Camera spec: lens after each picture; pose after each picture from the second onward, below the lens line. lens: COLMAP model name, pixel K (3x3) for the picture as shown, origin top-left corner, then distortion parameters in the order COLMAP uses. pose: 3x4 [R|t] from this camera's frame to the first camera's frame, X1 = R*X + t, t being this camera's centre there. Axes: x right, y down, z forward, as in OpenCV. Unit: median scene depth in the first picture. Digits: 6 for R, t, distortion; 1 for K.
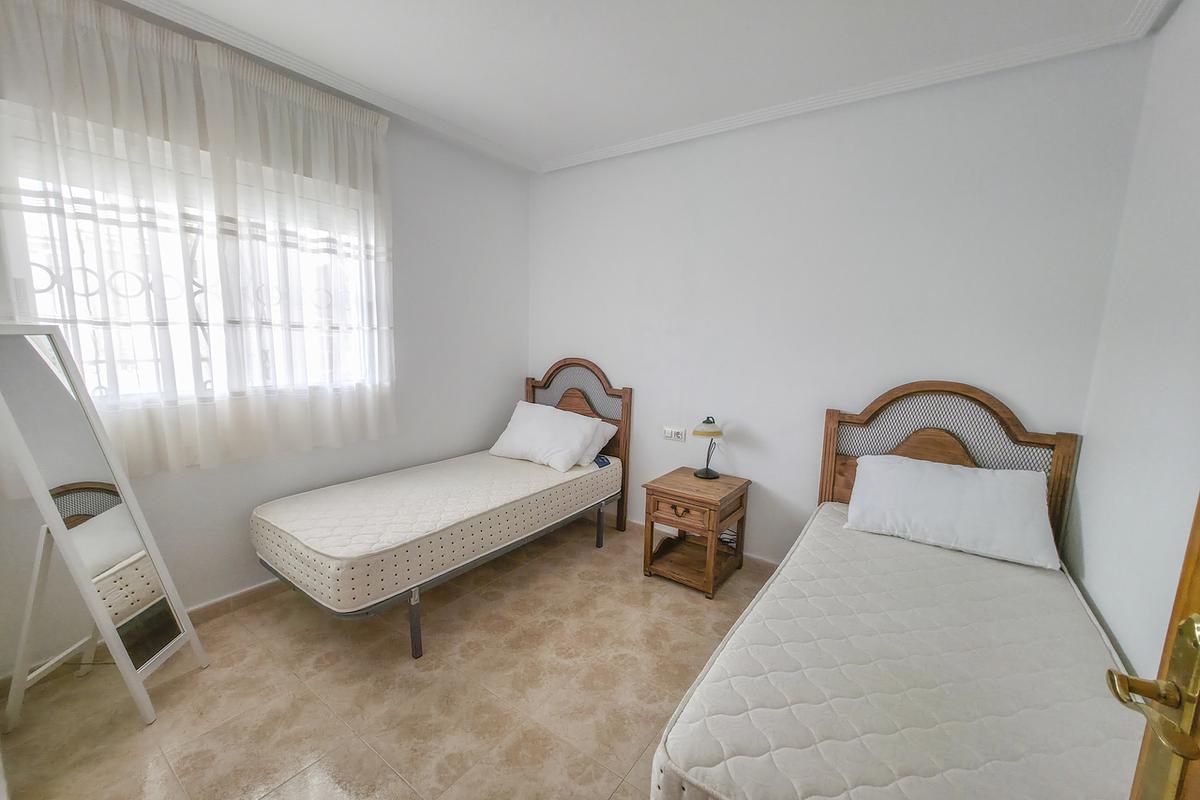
lens RADIAL K [[479.9, 0, 600.0], [0, 479.9, 400.0], [0, 0, 1]] dist [-0.001912, -0.000299]
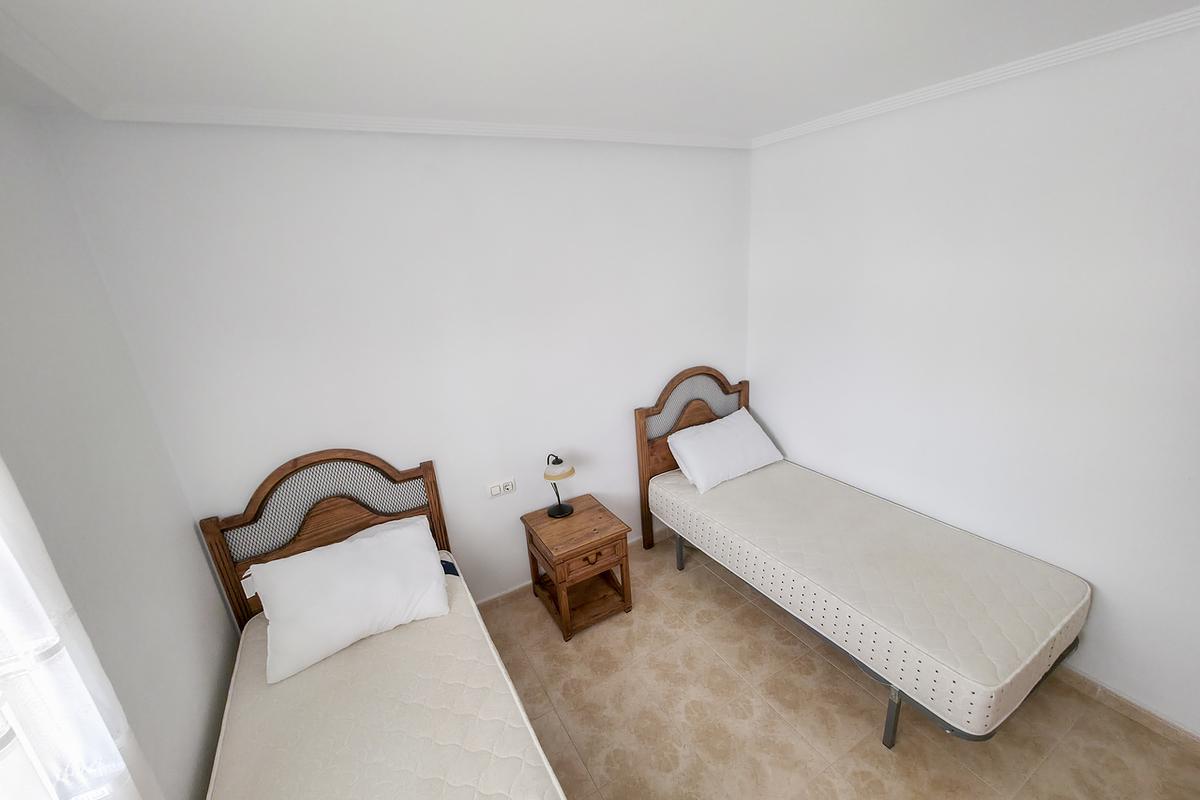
lens RADIAL K [[479.9, 0, 600.0], [0, 479.9, 400.0], [0, 0, 1]] dist [-0.001912, -0.000299]
pose [[0.414343, -0.330128, 0.848136, -0.479541], [0.204249, 0.941853, 0.266823, -0.289019], [-0.886906, 0.062675, 0.457679, 0.451239]]
